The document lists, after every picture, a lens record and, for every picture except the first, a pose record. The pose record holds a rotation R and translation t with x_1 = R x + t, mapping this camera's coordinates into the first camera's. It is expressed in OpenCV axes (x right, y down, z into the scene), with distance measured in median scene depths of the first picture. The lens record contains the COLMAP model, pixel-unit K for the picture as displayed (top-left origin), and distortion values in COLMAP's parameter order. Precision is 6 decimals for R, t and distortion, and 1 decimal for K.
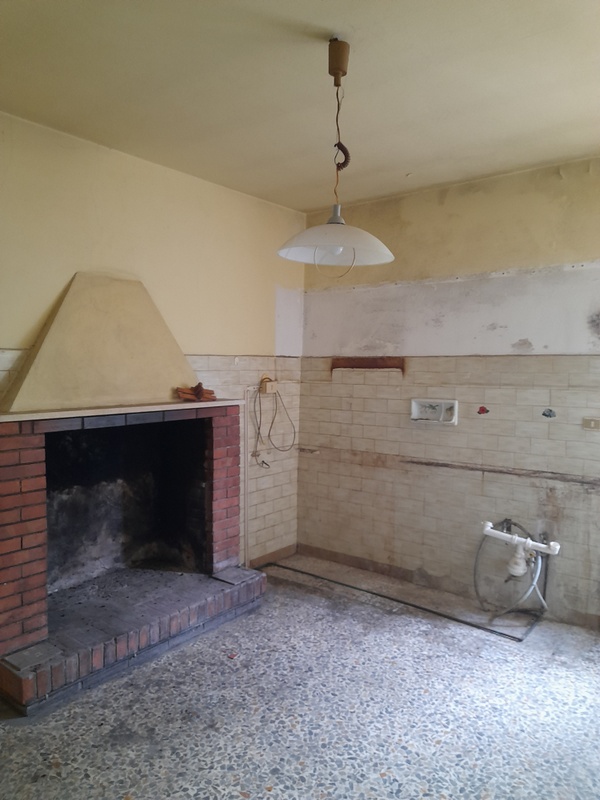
lens RADIAL K [[595.4, 0, 296.8], [0, 595.4, 402.0], [0, 0, 1]] dist [0.057513, -0.029341]
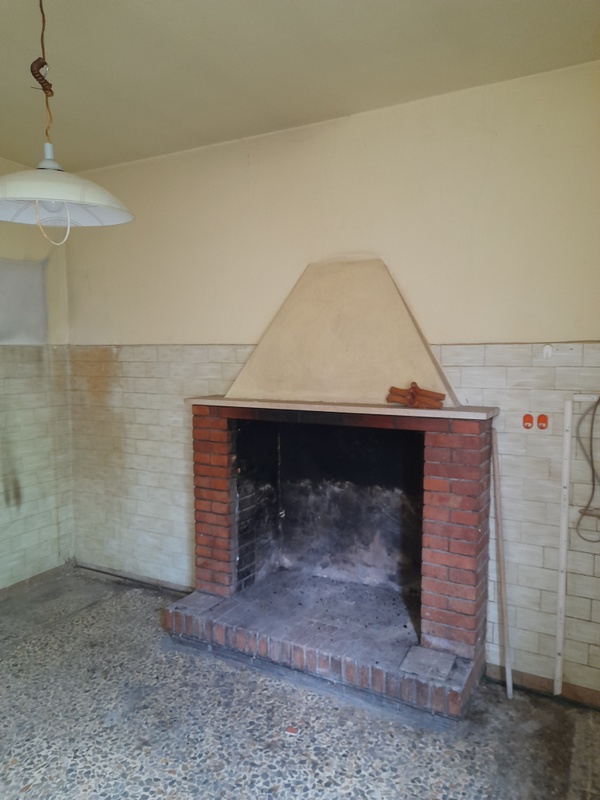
lens RADIAL K [[595.4, 0, 296.9], [0, 595.4, 398.4], [0, 0, 1]] dist [0.057513, -0.029341]
pose [[0.146727, 0.078502, -0.986057, 0.558974], [-0.056797, 0.995870, 0.070832, -0.058059], [0.987545, 0.045612, 0.150580, 0.758258]]
